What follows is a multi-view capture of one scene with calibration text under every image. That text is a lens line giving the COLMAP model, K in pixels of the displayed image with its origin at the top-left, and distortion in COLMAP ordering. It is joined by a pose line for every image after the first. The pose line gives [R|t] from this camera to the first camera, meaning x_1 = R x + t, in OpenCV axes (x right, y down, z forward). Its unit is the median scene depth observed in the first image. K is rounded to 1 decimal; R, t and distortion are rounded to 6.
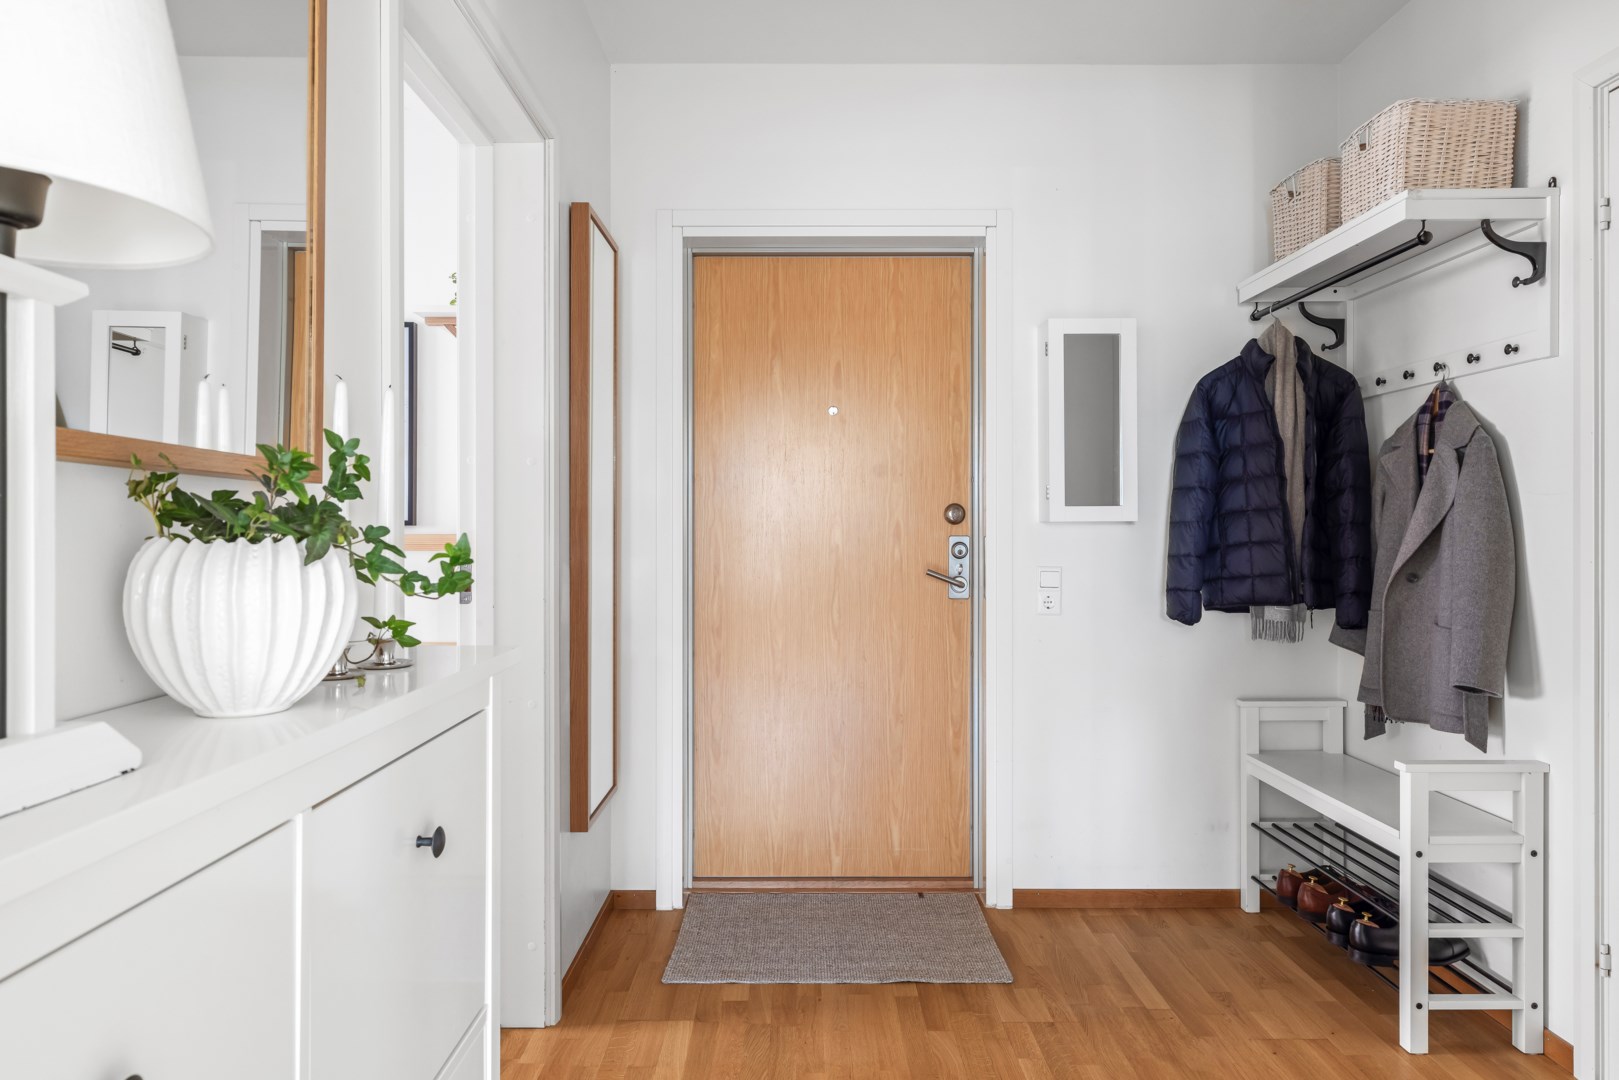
lens RADIAL K [[997.2, 0, 811.0], [0, 997.2, 532.0], [0, 0, 1]] dist [-0.008546, 0.004673]
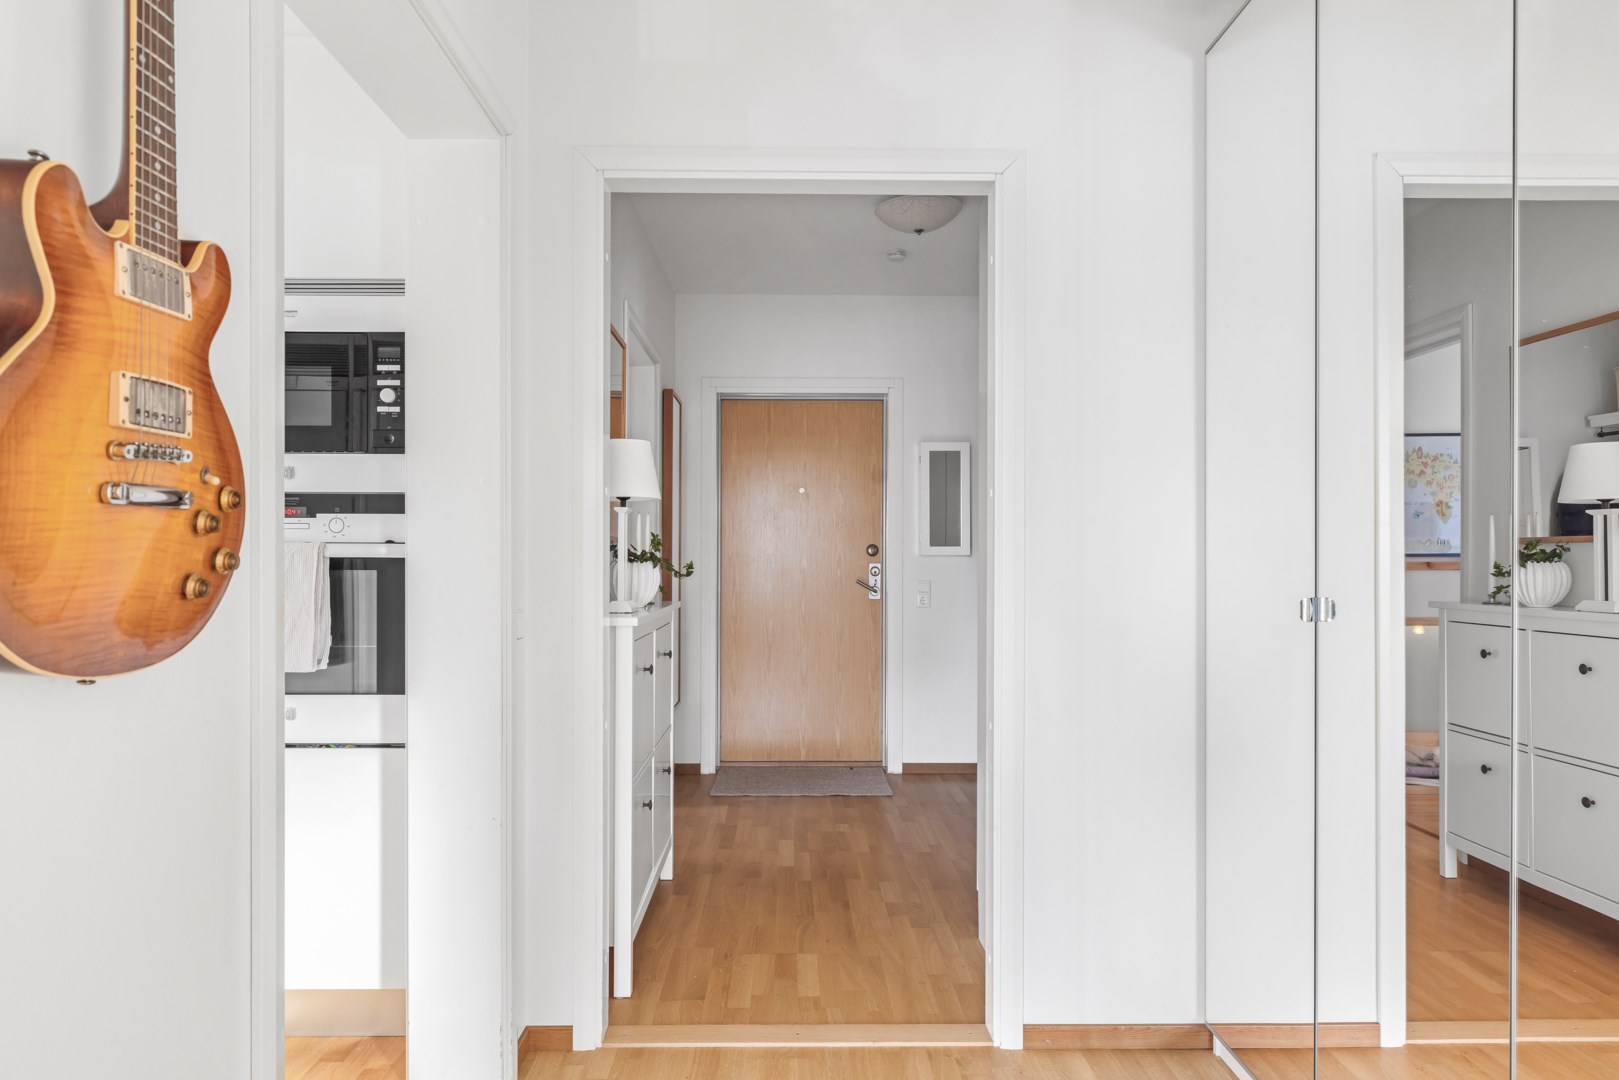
lens RADIAL K [[997.2, 0, 806.2], [0, 997.2, 547.4], [0, 0, 1]] dist [-0.008546, 0.004673]
pose [[0.999956, 0.002547, 0.008993, 0.014362], [-0.002421, 0.999899, -0.014027, 0.001195], [-0.009028, 0.014004, 0.999861, -0.749948]]
